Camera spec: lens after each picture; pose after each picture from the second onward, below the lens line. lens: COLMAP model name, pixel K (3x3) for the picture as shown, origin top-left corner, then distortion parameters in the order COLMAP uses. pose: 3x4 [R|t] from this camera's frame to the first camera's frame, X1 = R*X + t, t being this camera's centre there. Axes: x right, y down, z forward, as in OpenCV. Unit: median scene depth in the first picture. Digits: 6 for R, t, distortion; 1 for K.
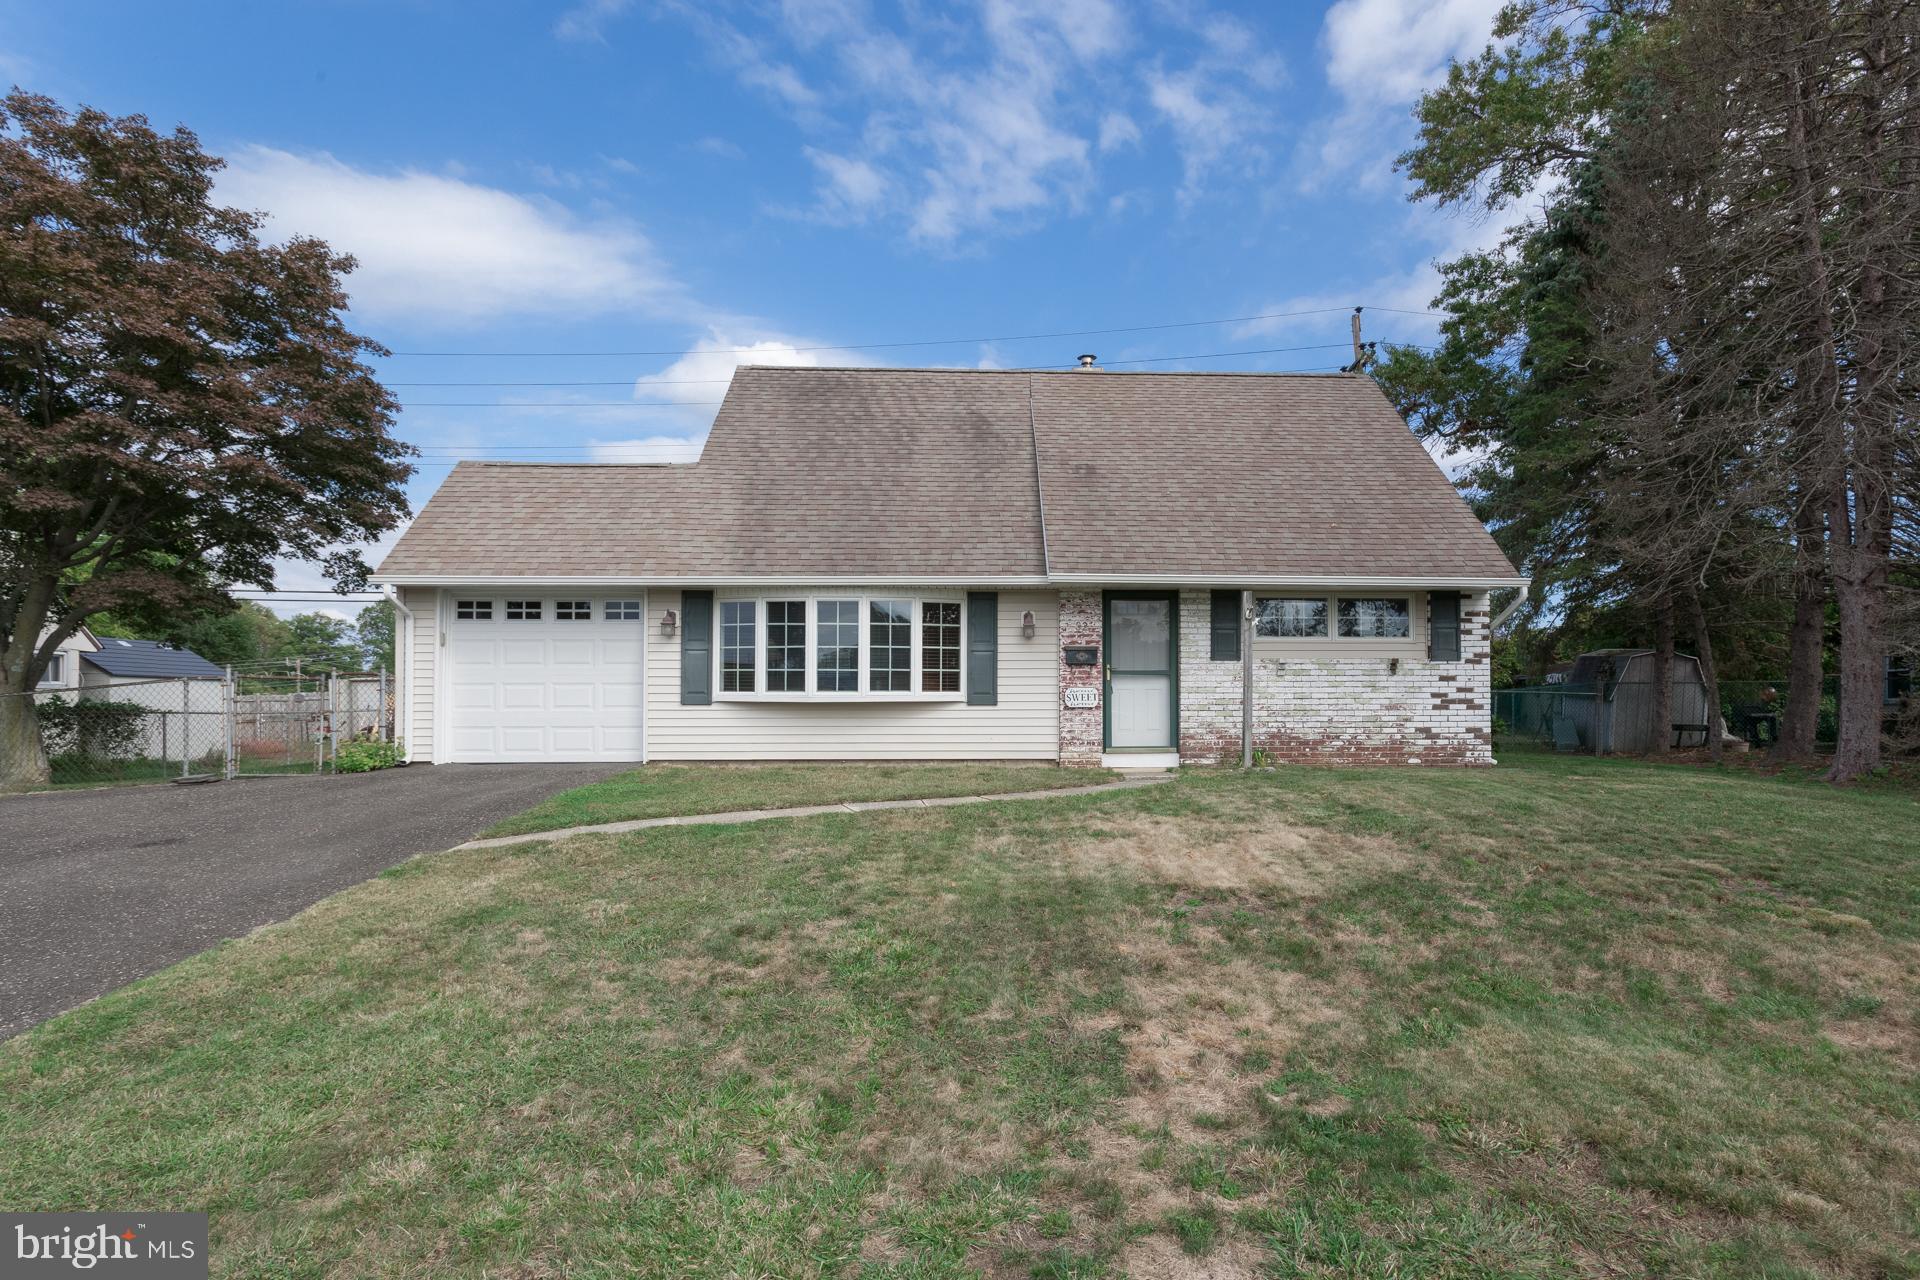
lens RADIAL K [[915.6, 0, 952.0], [0, 915.6, 639.1], [0, 0, 1]] dist [0.004451, 0.001037]
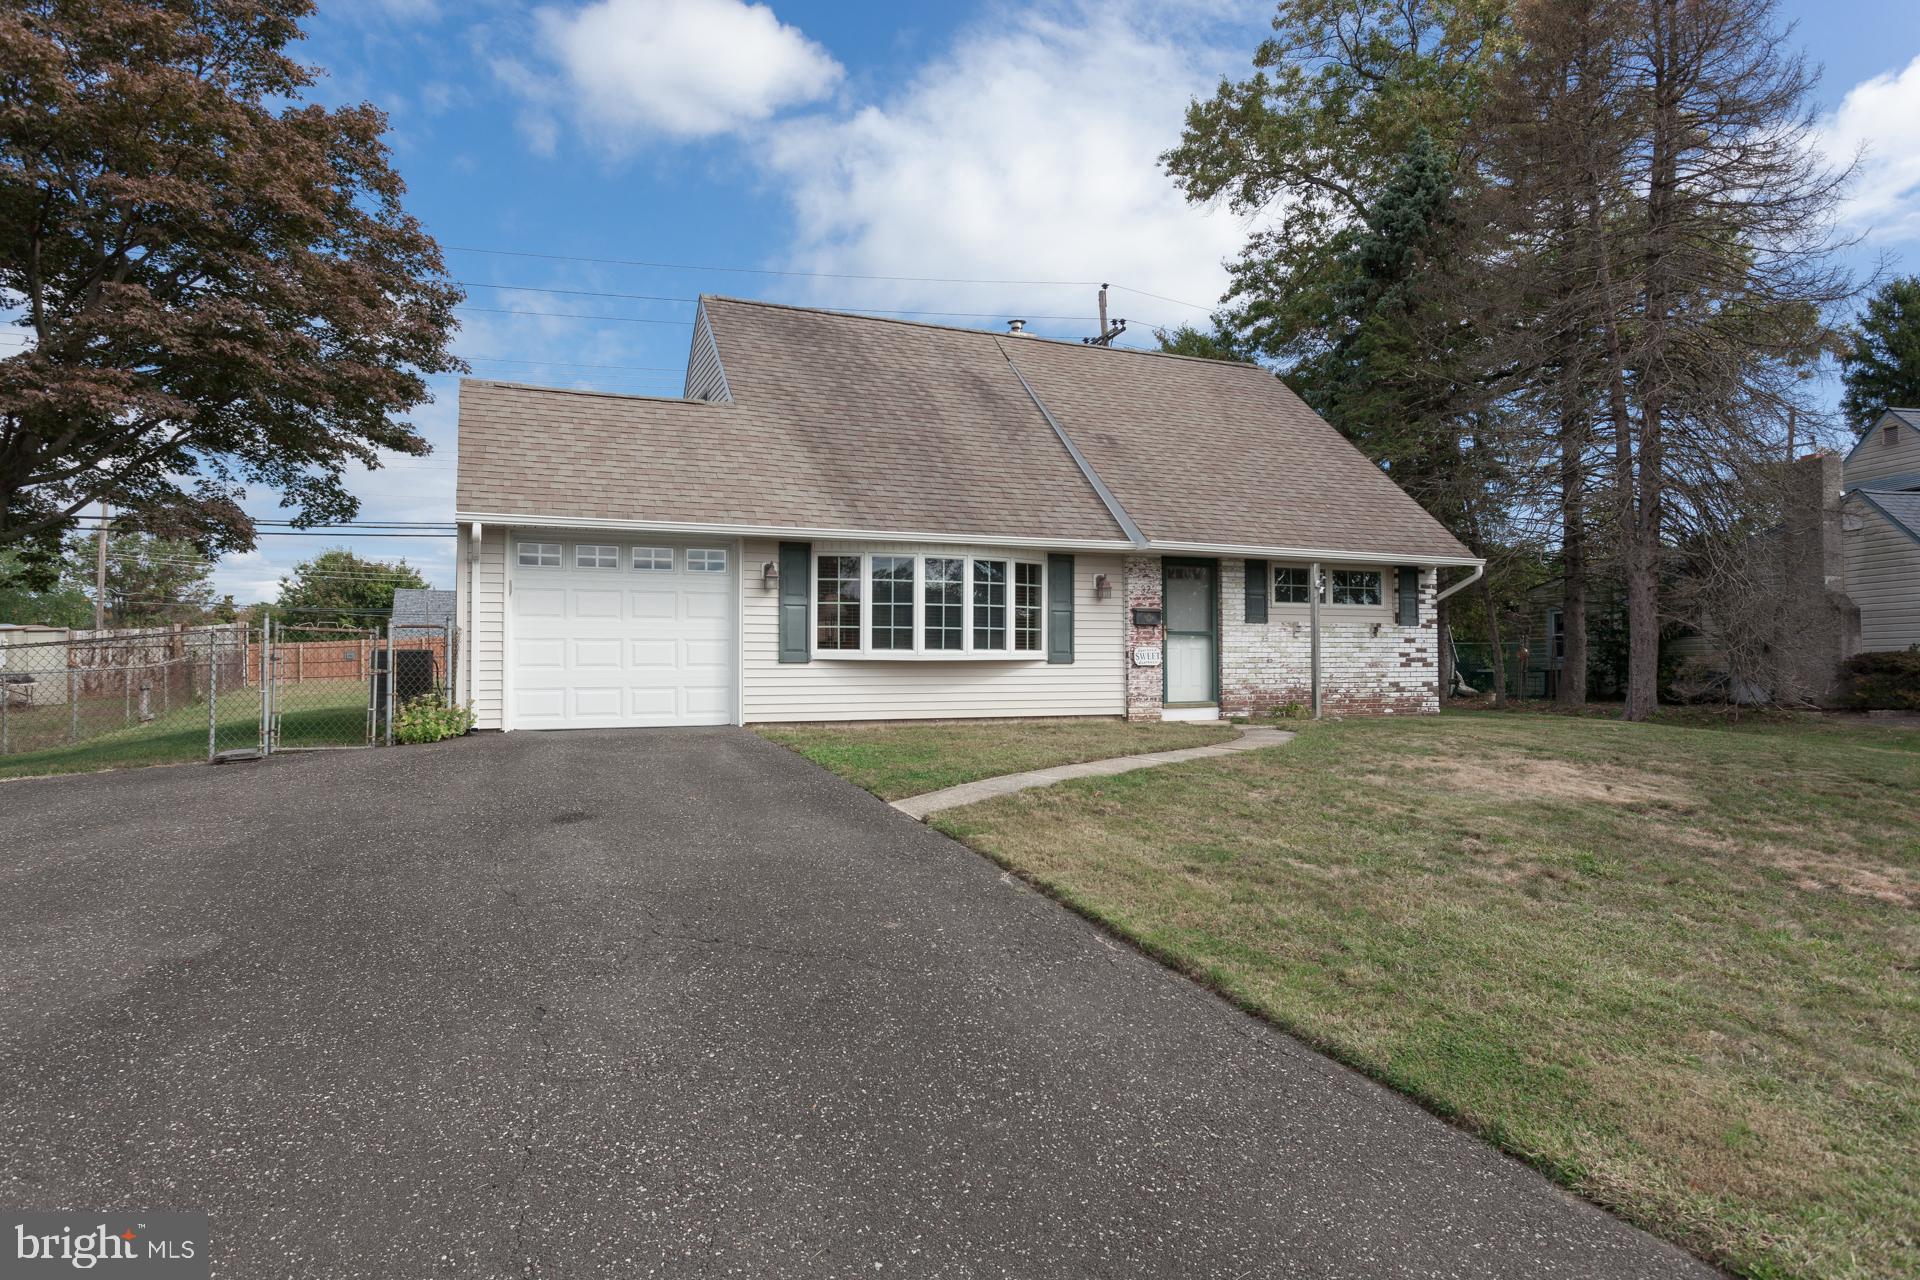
lens RADIAL K [[977.3, 0, 959.9], [0, 977.3, 574.8], [0, 0, 1]] dist [-0.000949, 0.000107]
pose [[0.947550, 0.028146, 0.318367, -0.427039], [-0.022040, 0.999498, -0.022765, -0.000378], [-0.318847, 0.014554, 0.947694, -0.012057]]
